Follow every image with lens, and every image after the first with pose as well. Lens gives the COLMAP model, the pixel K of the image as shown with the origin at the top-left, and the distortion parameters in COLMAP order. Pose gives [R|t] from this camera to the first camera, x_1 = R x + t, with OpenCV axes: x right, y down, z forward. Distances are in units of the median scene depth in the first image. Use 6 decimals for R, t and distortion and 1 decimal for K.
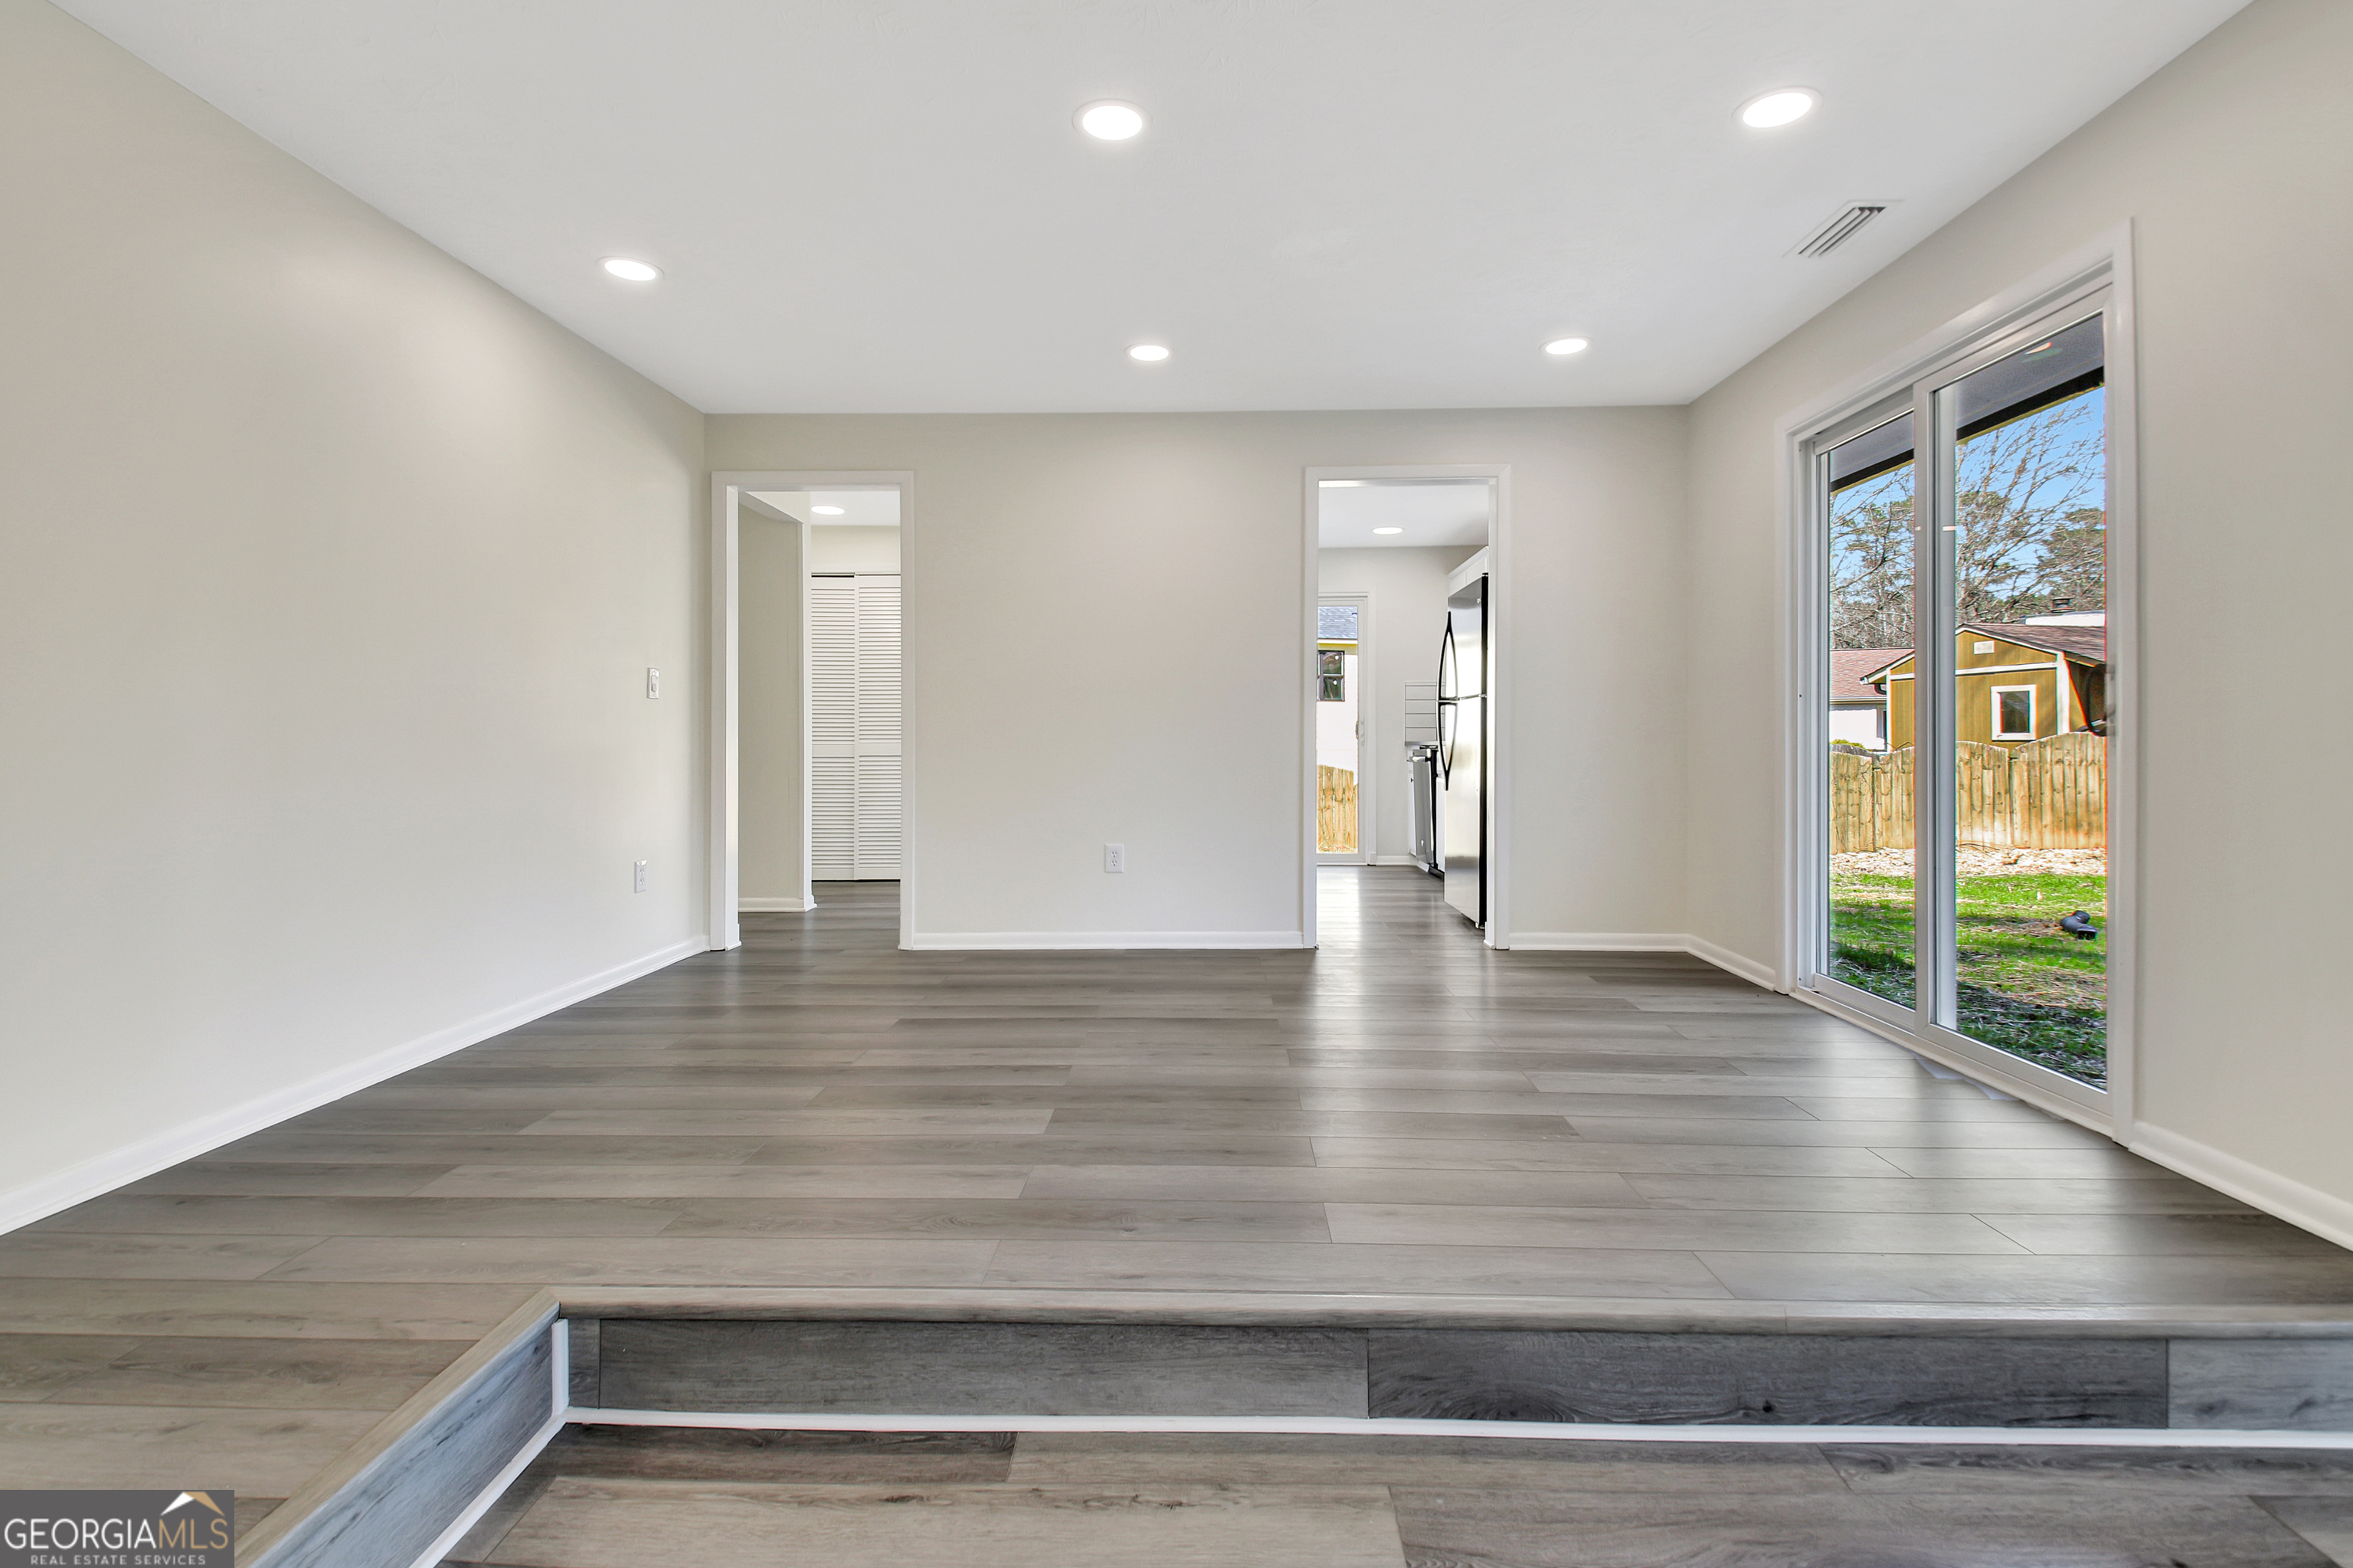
lens RADIAL K [[1121.5, 0, 1190.8], [0, 1121.5, 740.2], [0, 0, 1]] dist [0.002979, -0.000433]
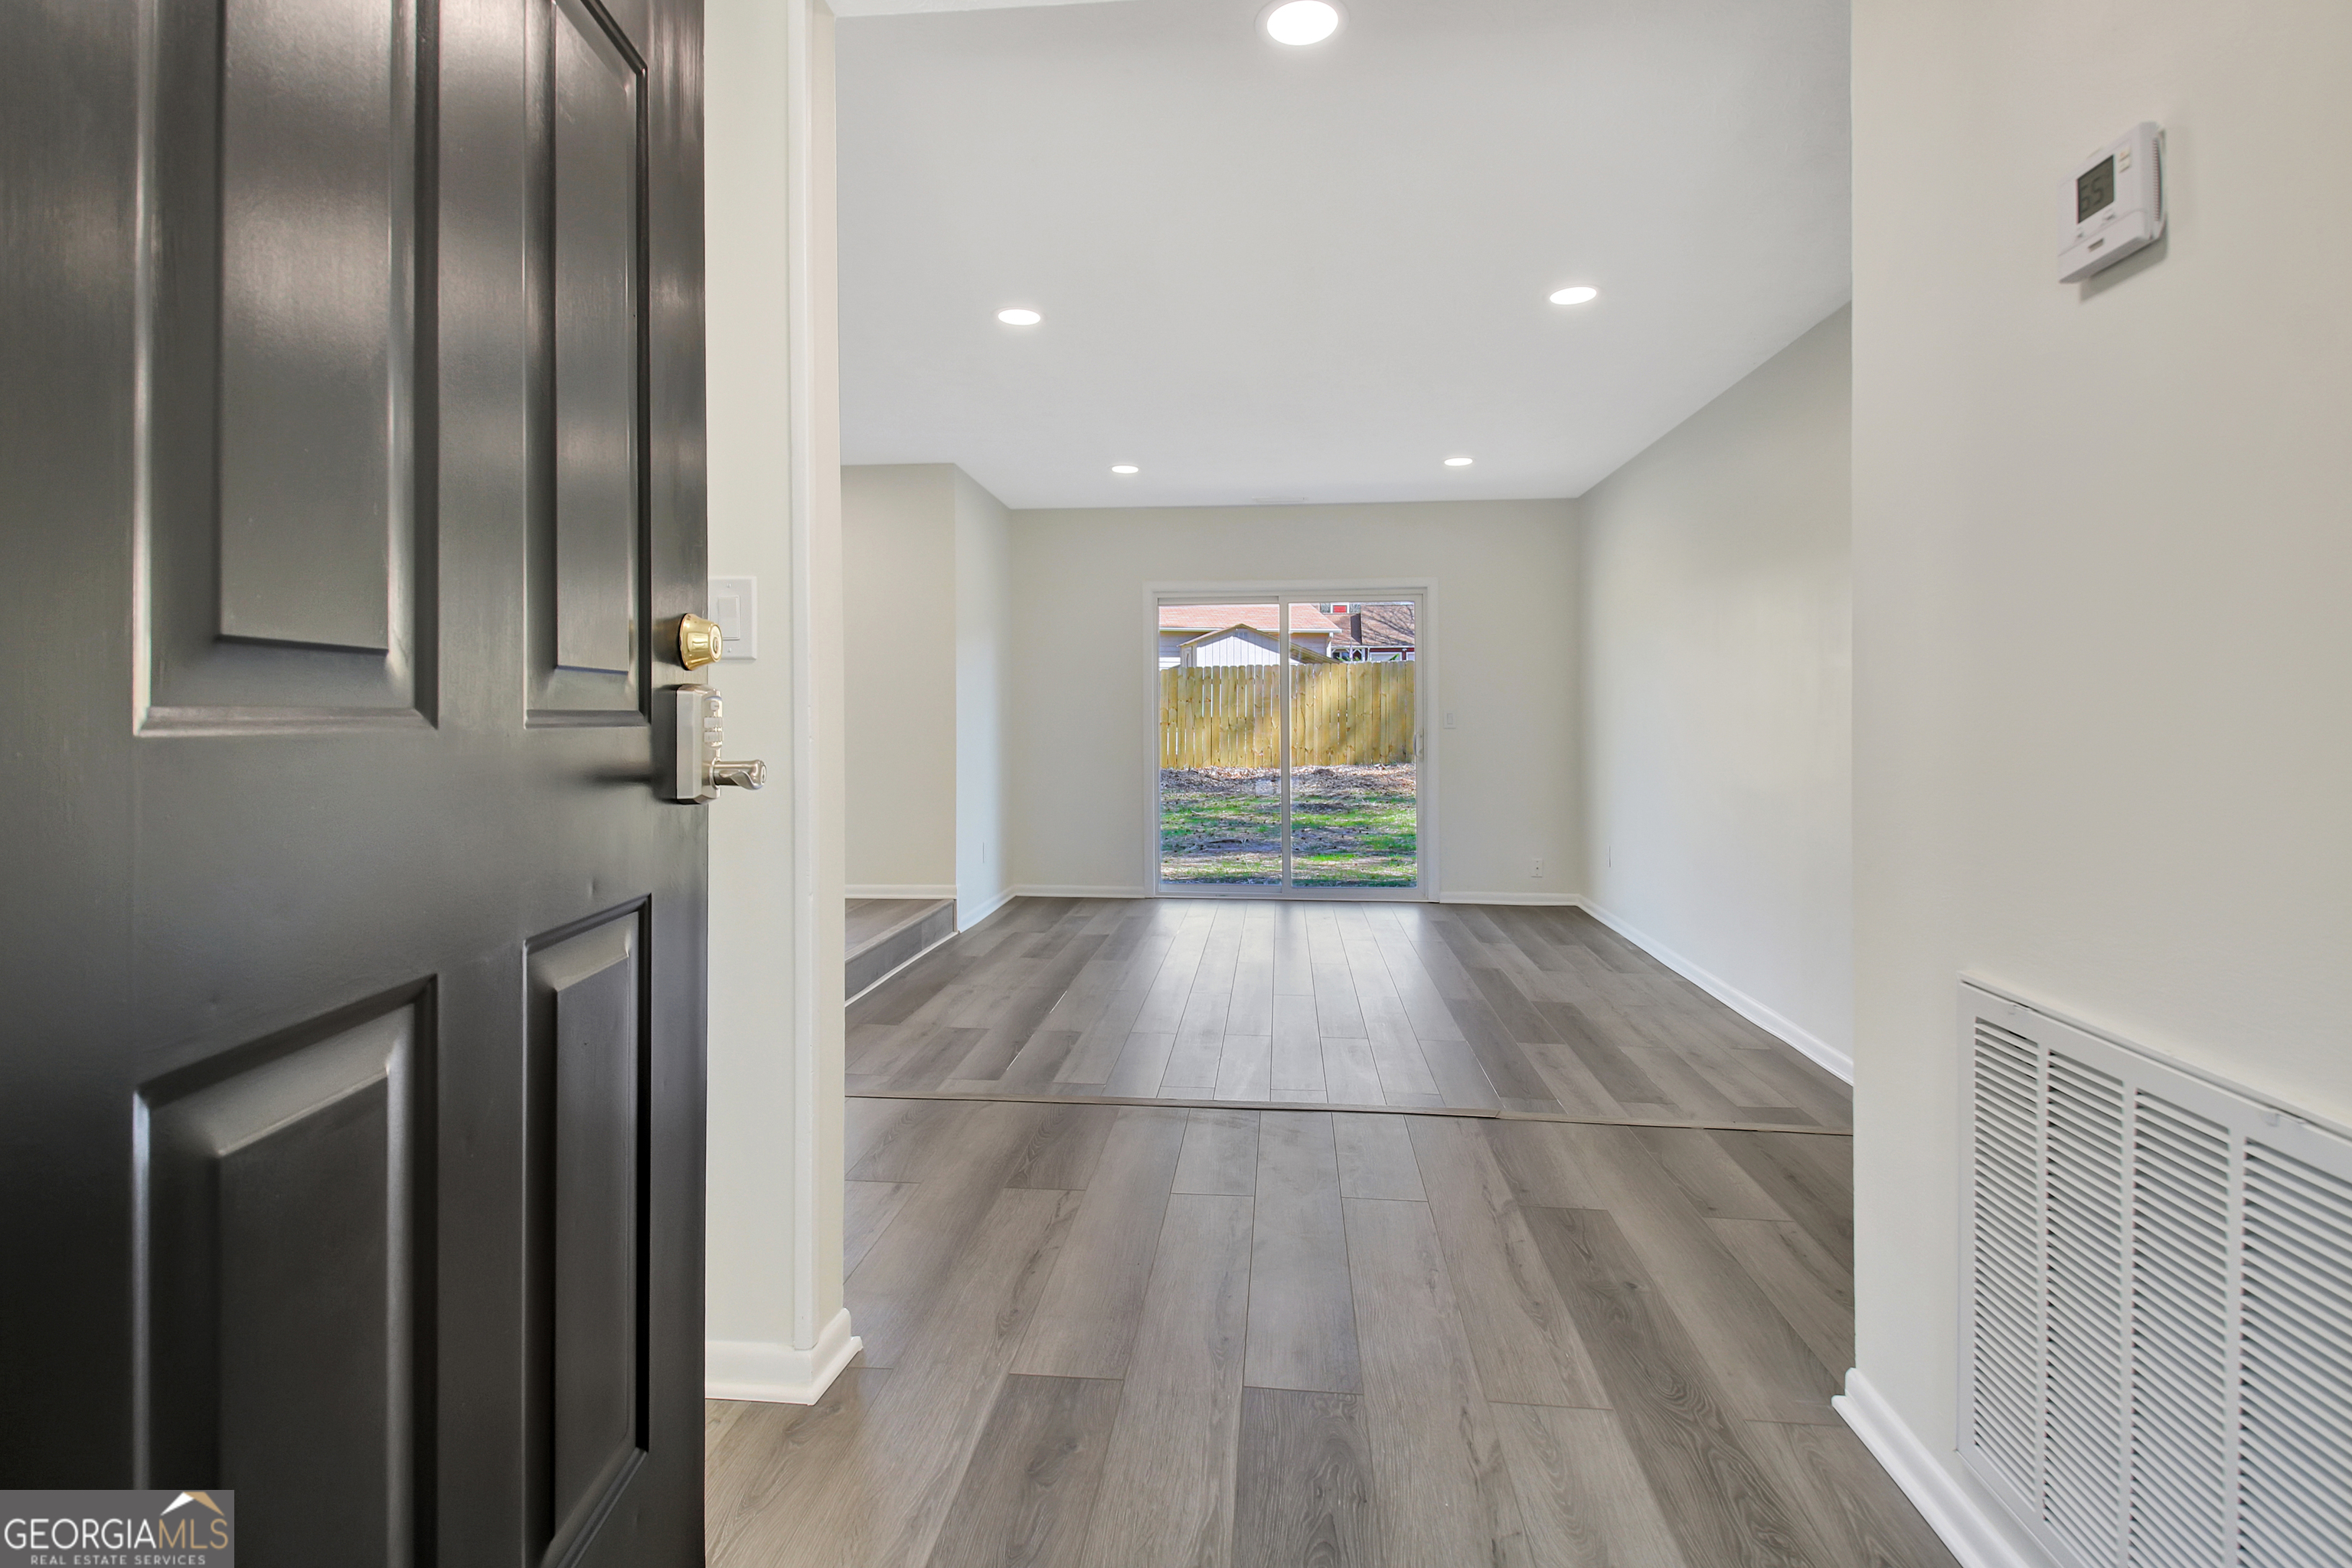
lens RADIAL K [[1165.2, 0, 1161.2], [0, 1165.2, 704.3], [0, 0, 1]] dist [0.000799, -0.000451]
pose [[0.085519, 0.005402, 0.996322, -0.475026], [0.003264, 0.999978, -0.005702, -0.012351], [-0.996331, 0.003740, 0.085500, 0.008940]]
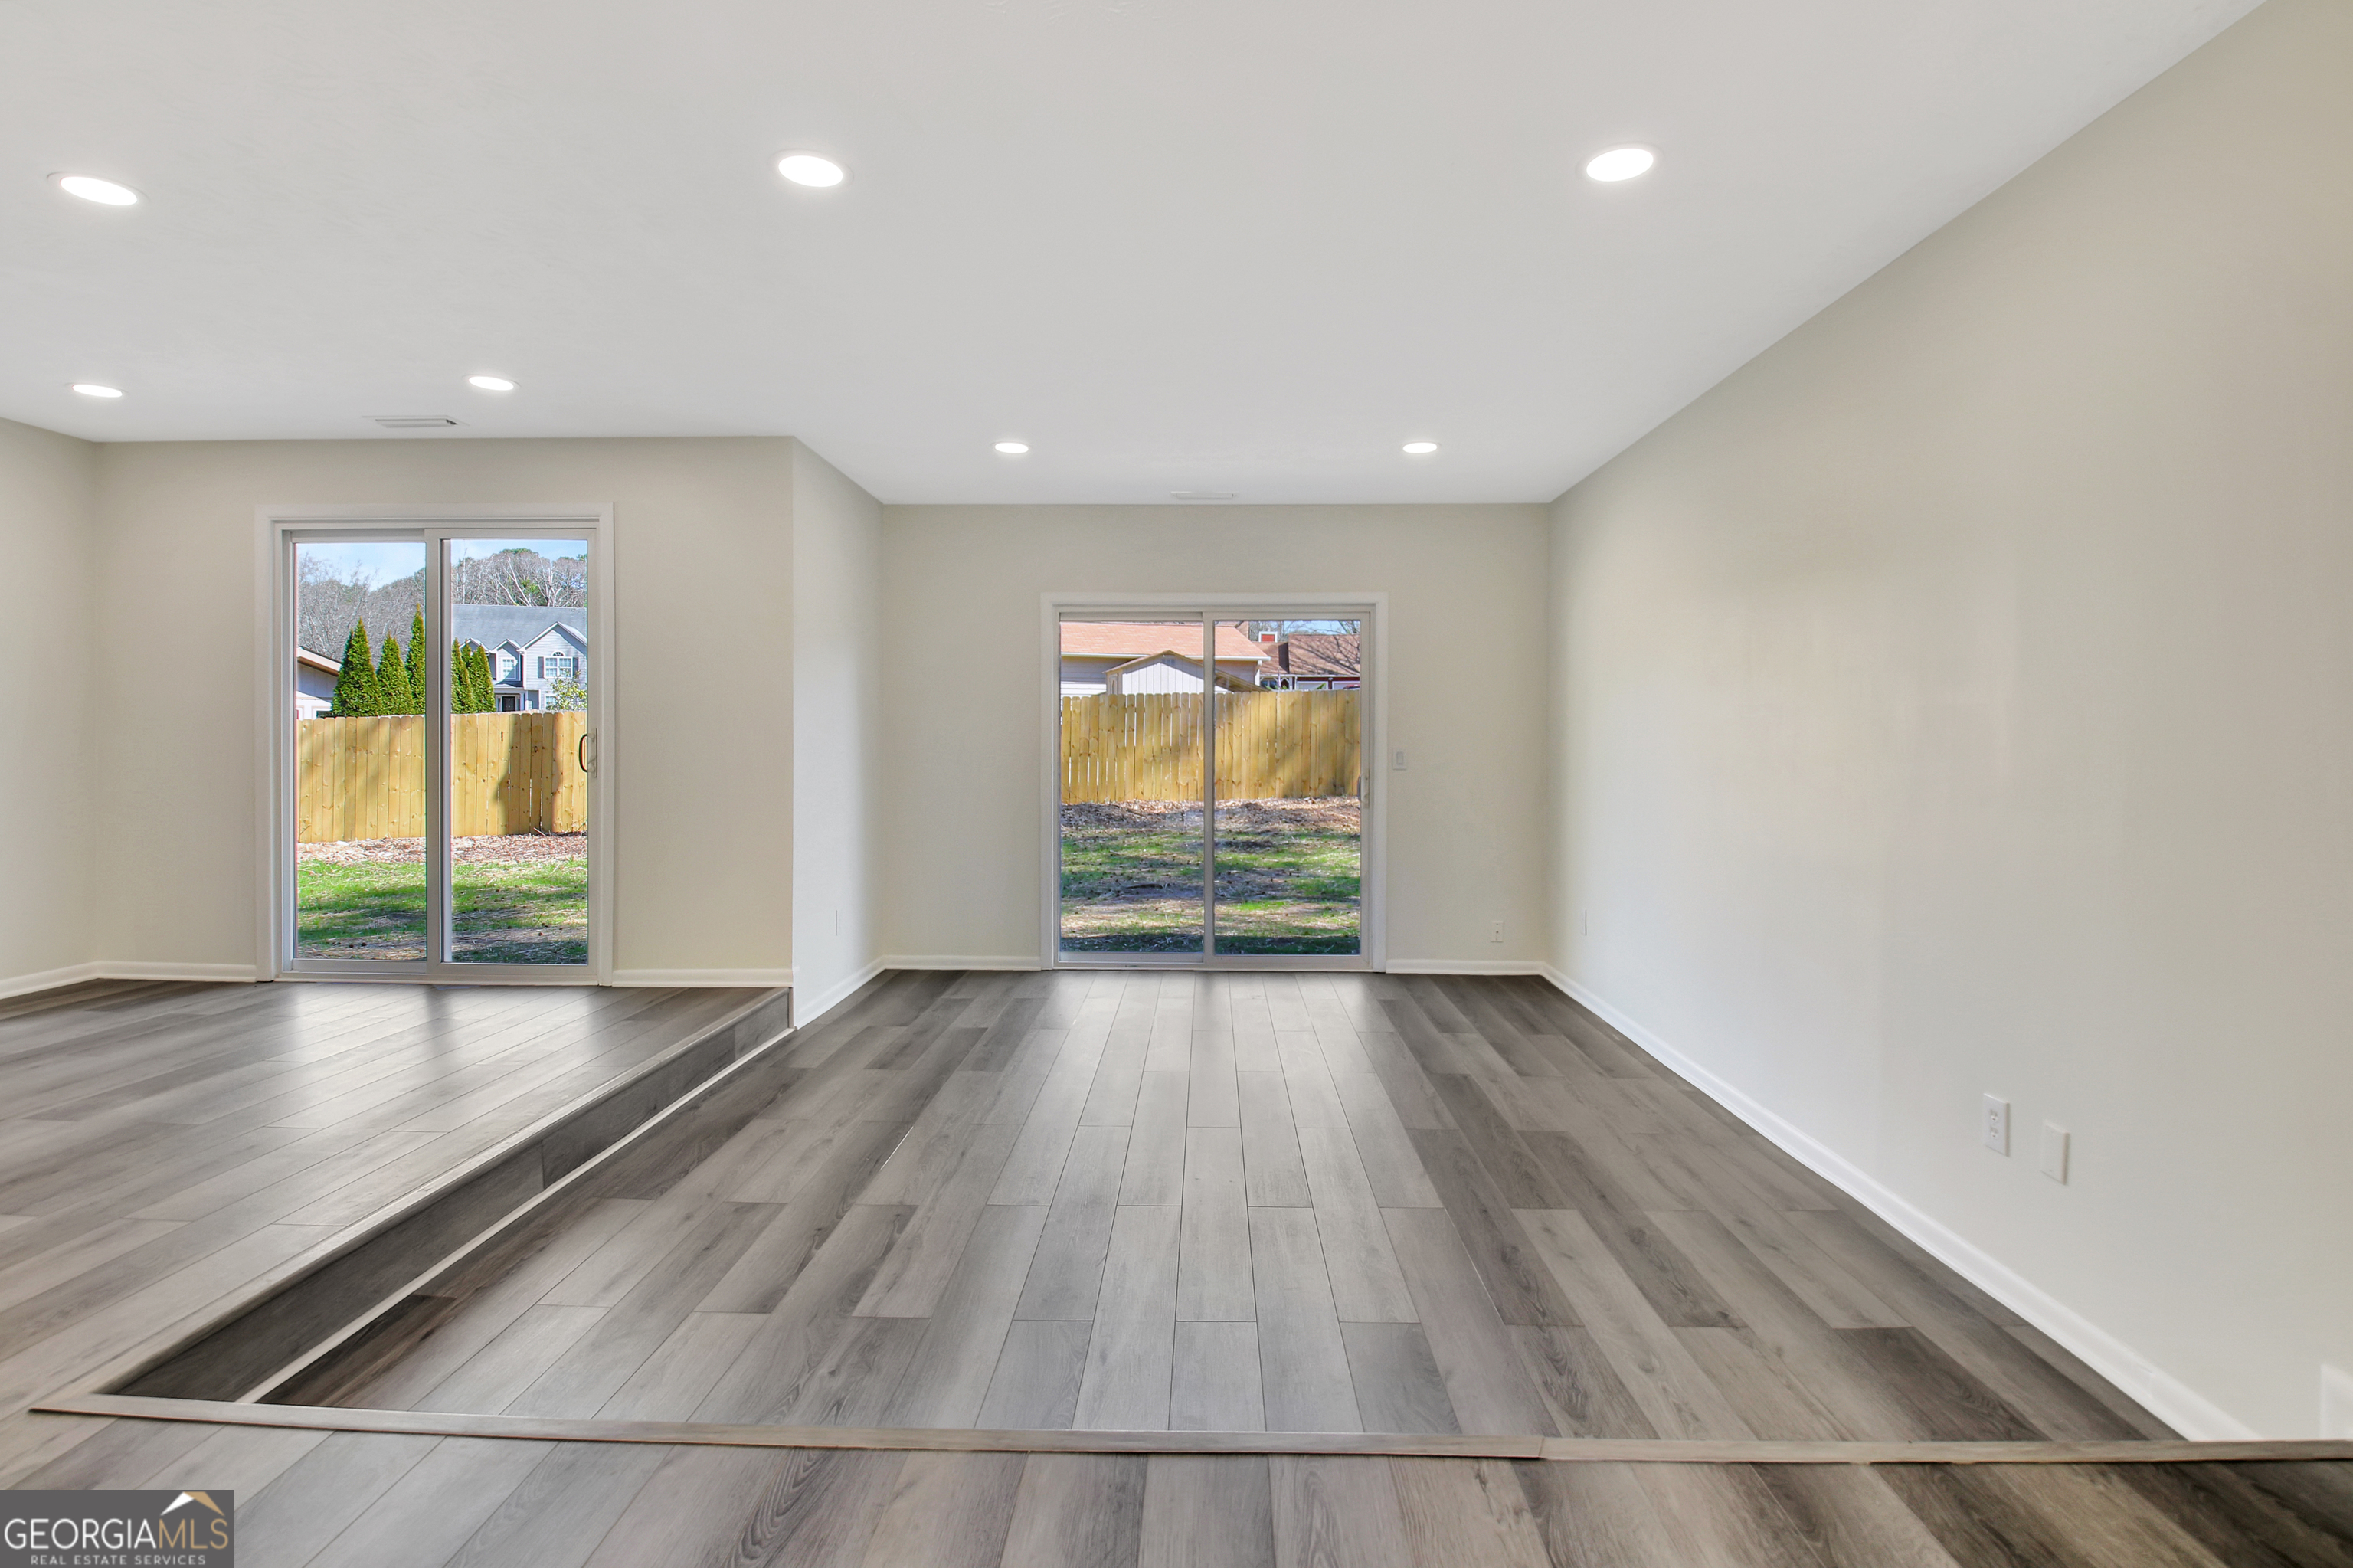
lens RADIAL K [[1157.0, 0, 1179.1], [0, 1157.0, 751.2], [0, 0, 1]] dist [-0.002957, -0.000621]
pose [[0.009383, -0.011719, 0.999887, -0.329962], [-0.003141, 0.999926, 0.011749, -0.019132], [-0.999951, -0.003251, 0.009346, 0.002742]]
